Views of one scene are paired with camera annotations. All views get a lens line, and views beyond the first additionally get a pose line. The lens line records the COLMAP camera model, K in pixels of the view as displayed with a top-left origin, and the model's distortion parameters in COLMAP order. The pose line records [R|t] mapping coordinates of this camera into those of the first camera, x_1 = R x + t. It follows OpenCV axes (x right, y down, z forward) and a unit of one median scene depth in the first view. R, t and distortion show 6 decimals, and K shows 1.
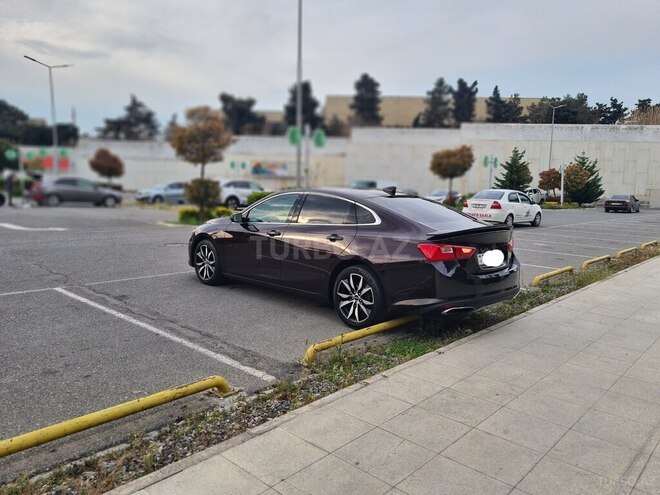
lens RADIAL K [[492.3, 0, 332.2], [0, 492.3, 247.1], [0, 0, 1]] dist [0.036583, -0.005391]
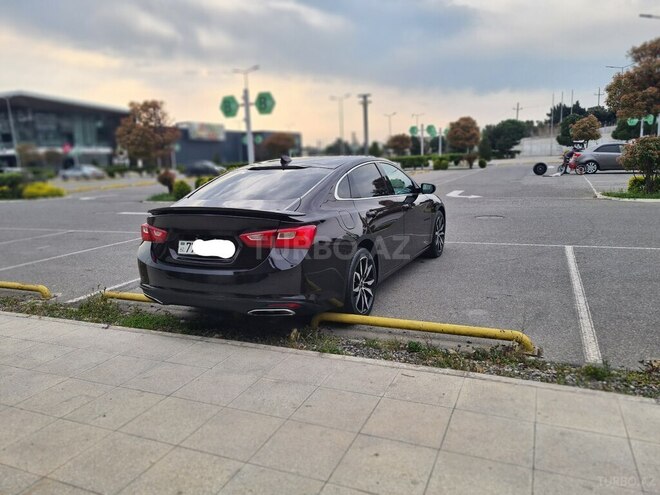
lens RADIAL K [[494.4, 0, 328.8], [0, 494.4, 245.3], [0, 0, 1]] dist [0.041452, -0.009544]
pose [[0.321784, 0.125693, -0.938433, 0.357932], [-0.066408, 0.991704, 0.110057, -0.026206], [0.944481, 0.026905, 0.327461, 0.300377]]
